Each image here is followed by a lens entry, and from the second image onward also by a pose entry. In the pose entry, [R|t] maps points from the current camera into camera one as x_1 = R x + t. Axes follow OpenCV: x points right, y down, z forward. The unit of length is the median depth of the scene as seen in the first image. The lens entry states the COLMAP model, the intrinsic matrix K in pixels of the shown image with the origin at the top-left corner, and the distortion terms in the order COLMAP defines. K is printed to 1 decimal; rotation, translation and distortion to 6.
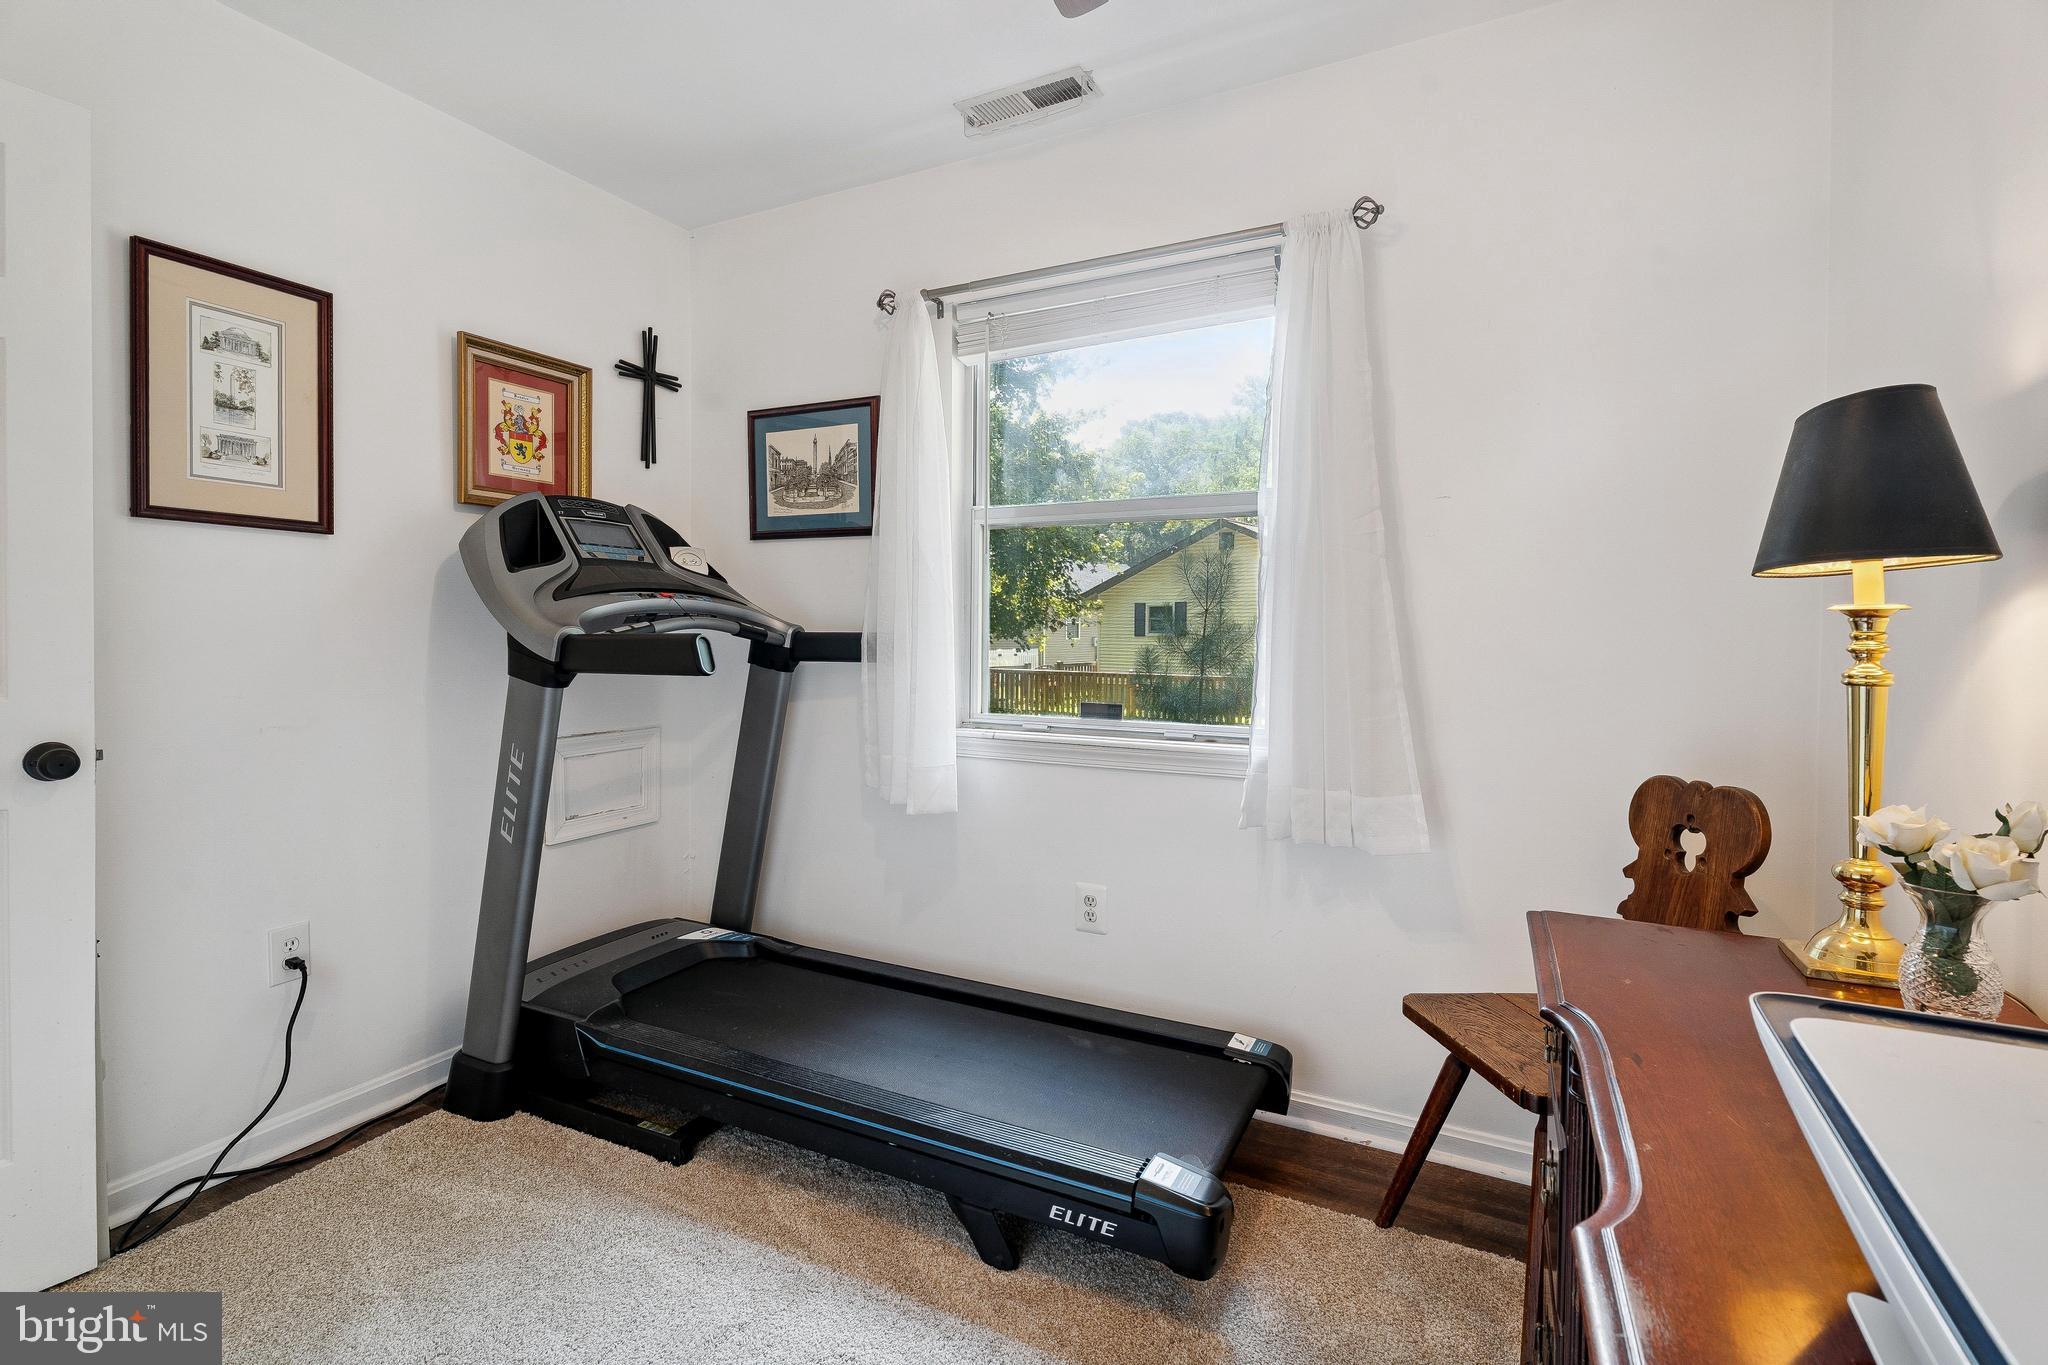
lens RADIAL K [[954.0, 0, 1026.0], [0, 954.0, 618.1], [0, 0, 1]] dist [-0.000605, 0.000195]
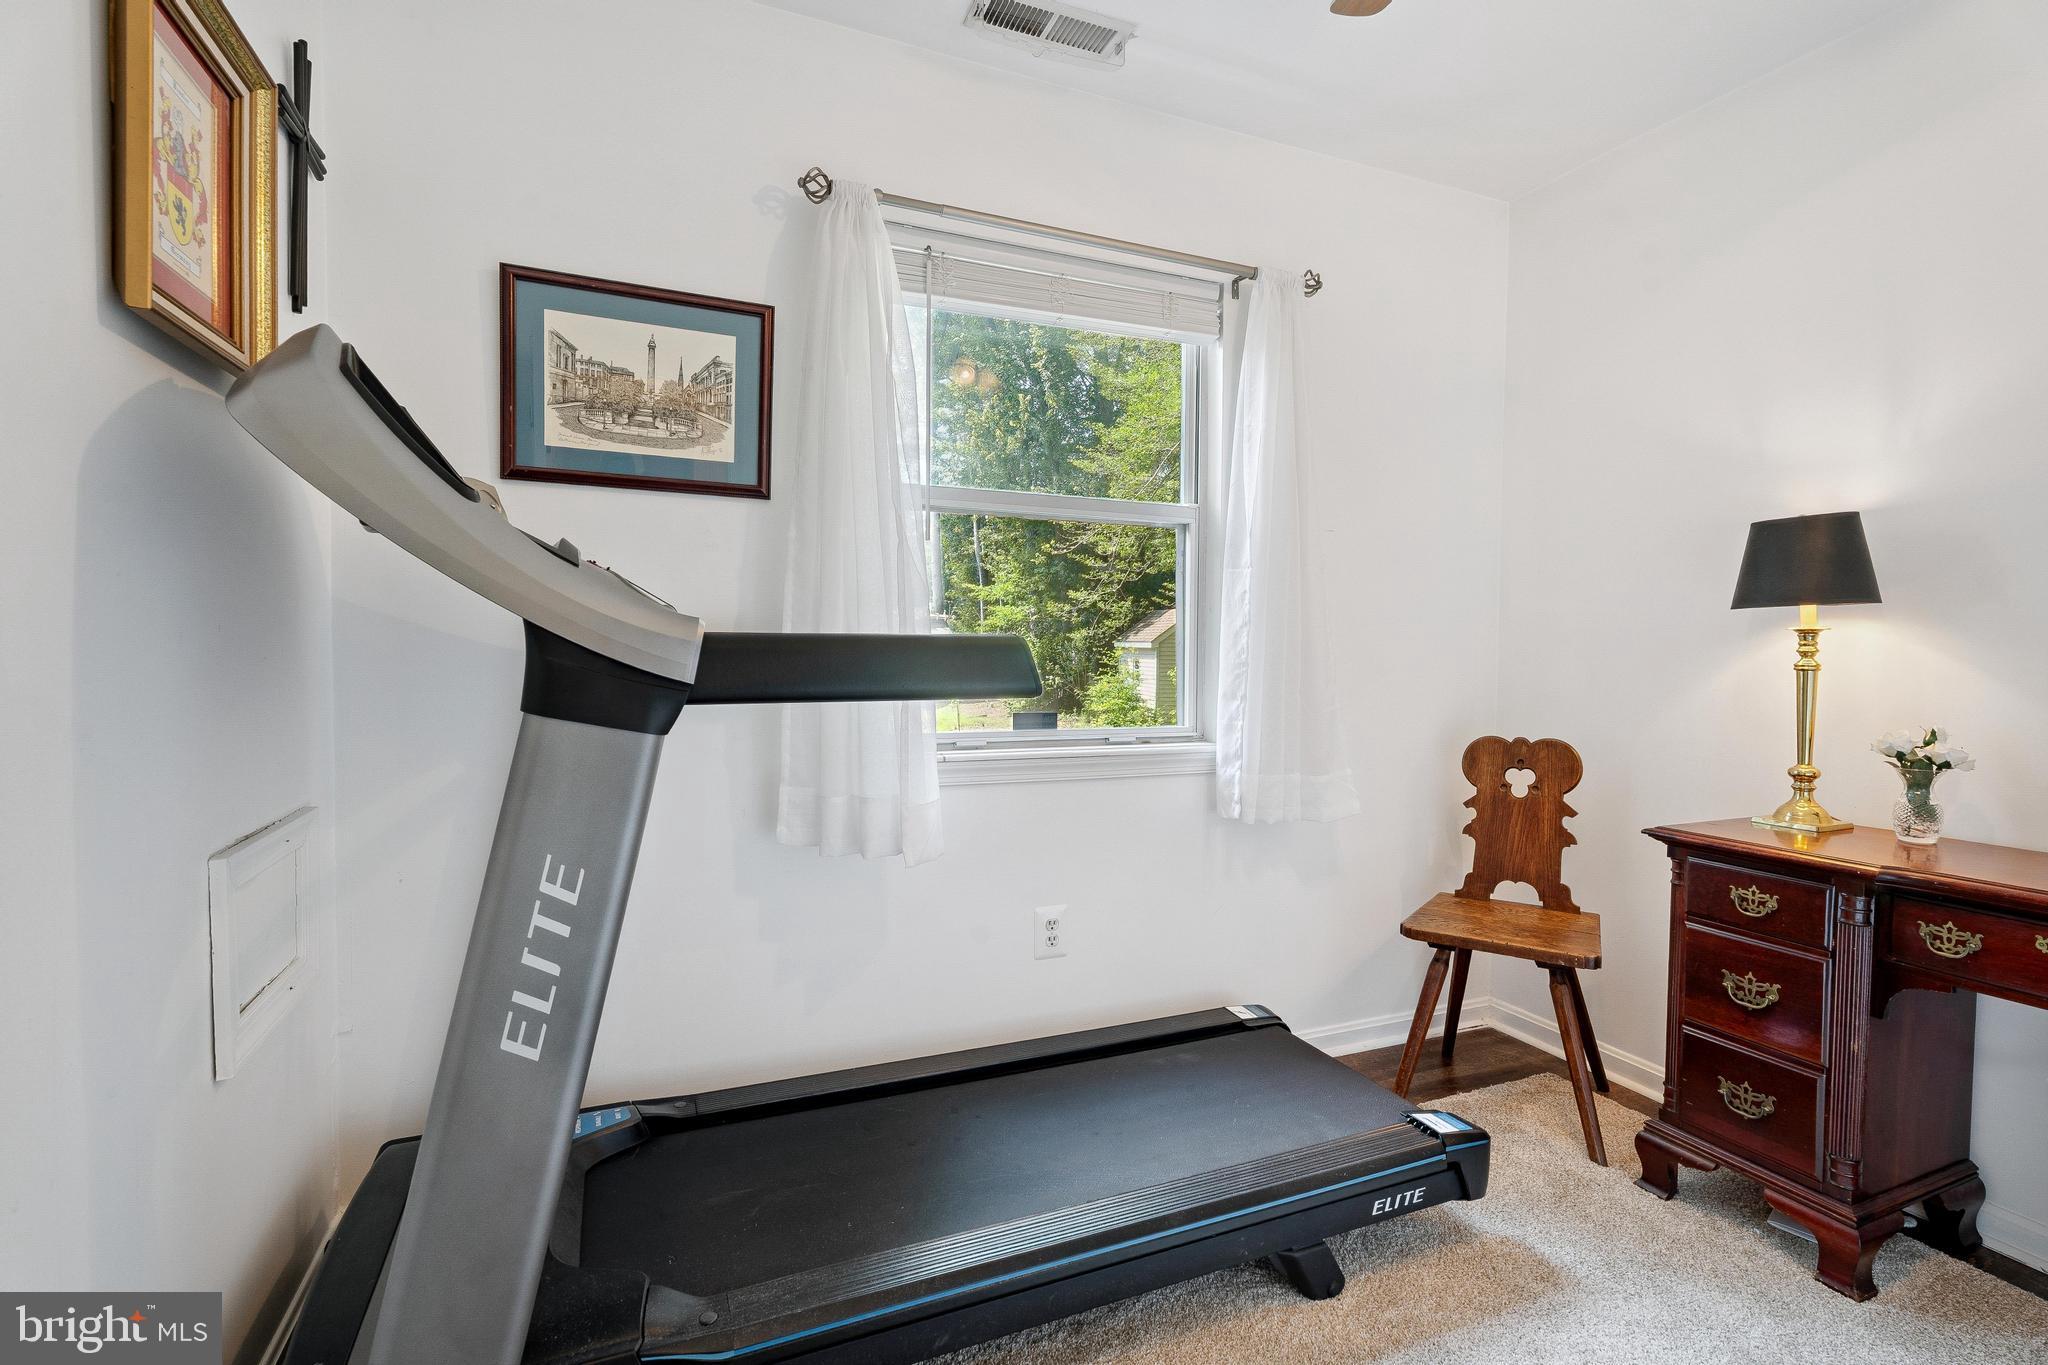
lens RADIAL K [[933.5, 0, 1018.3], [0, 933.5, 647.1], [0, 0, 1]] dist [0.000524, 0.000140]
pose [[0.642207, -0.000620, 0.766531, -0.650035], [-0.019577, 0.999660, 0.017211, 0.010593], [-0.766281, -0.026060, 0.641976, 0.444936]]
